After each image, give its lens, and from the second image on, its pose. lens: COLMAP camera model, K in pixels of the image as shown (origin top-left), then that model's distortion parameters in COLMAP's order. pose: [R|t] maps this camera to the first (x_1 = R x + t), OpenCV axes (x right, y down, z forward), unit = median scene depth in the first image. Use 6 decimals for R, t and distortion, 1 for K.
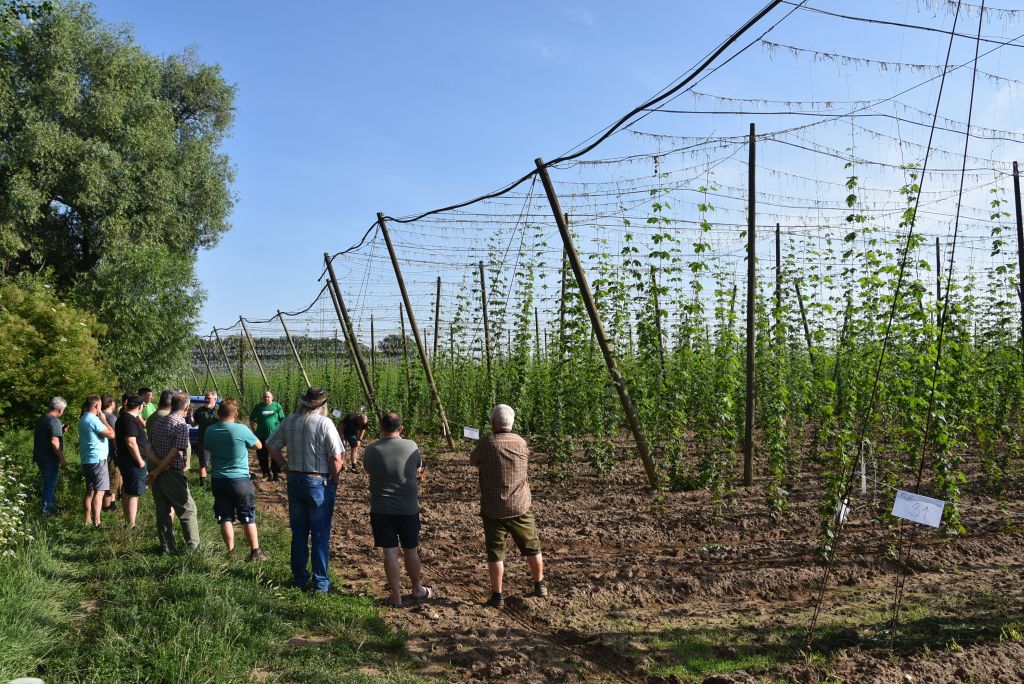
lens RADIAL K [[803.1, 0, 515.7], [0, 803.1, 343.7], [0, 0, 1]] dist [-0.144908, 0.087744]
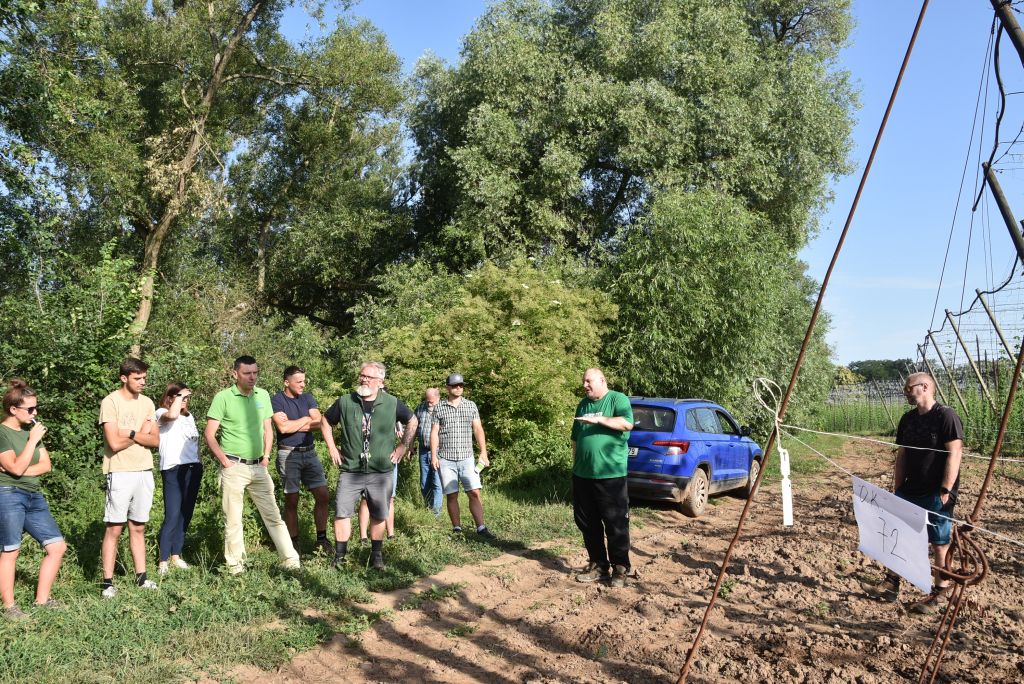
lens RADIAL K [[803.1, 0, 517.0], [0, 803.1, 344.0], [0, 0, 1]] dist [-0.144908, 0.087744]
pose [[0.589373, -0.068350, -0.804964, 0.003623], [0.038343, 0.997658, -0.056639, 0.042484], [0.806950, 0.002517, 0.590614, 0.433043]]
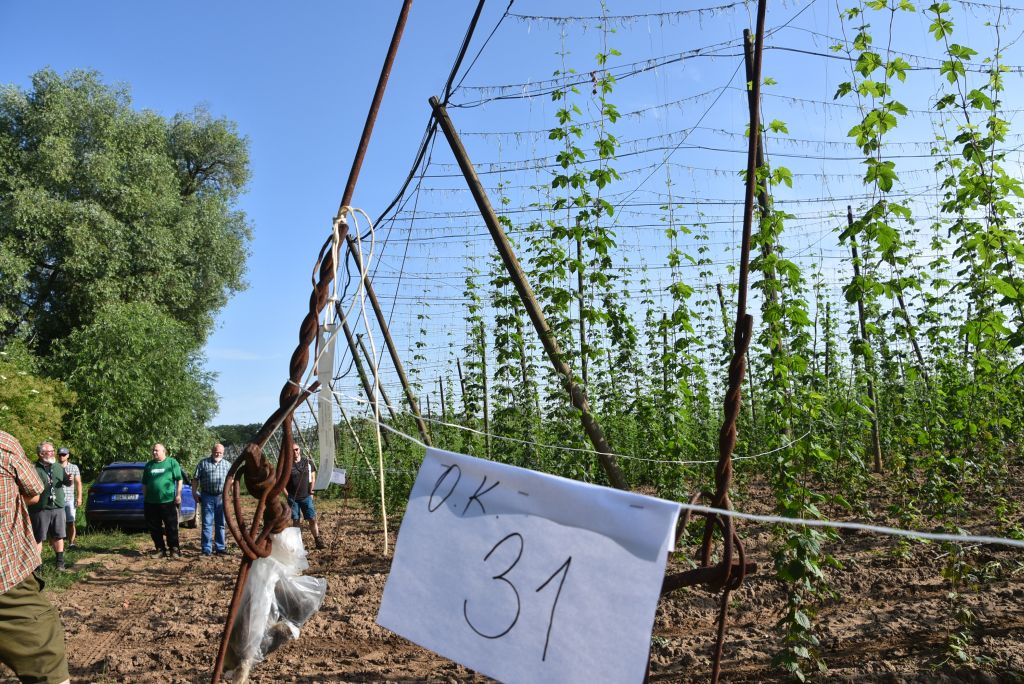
lens RADIAL K [[803.1, 0, 520.4], [0, 803.1, 337.5], [0, 0, 1]] dist [-0.144908, 0.087744]
pose [[0.985293, -0.092065, -0.143948, 0.102834], [0.078426, 0.992119, -0.097717, 0.035510], [0.151810, 0.084991, 0.984749, 0.164388]]
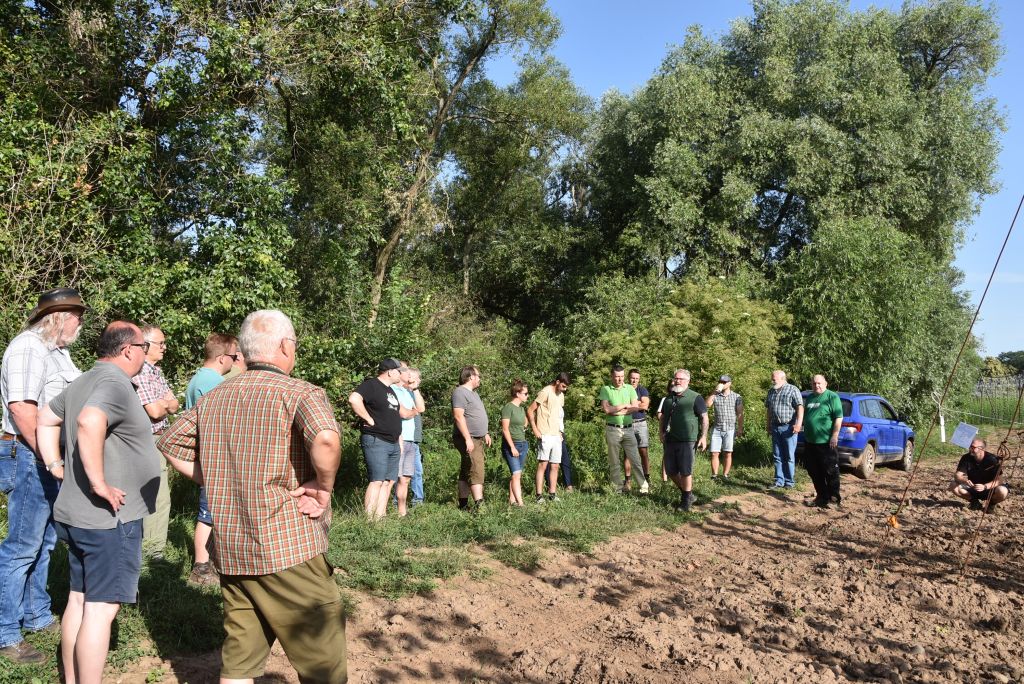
lens RADIAL K [[803.1, 0, 515.7], [0, 803.1, 343.5], [0, 0, 1]] dist [-0.144908, 0.087744]
pose [[0.452137, -0.051790, -0.890444, 0.105960], [0.024819, 0.998657, -0.045481, 0.035210], [0.891603, -0.001536, 0.452815, 0.280676]]
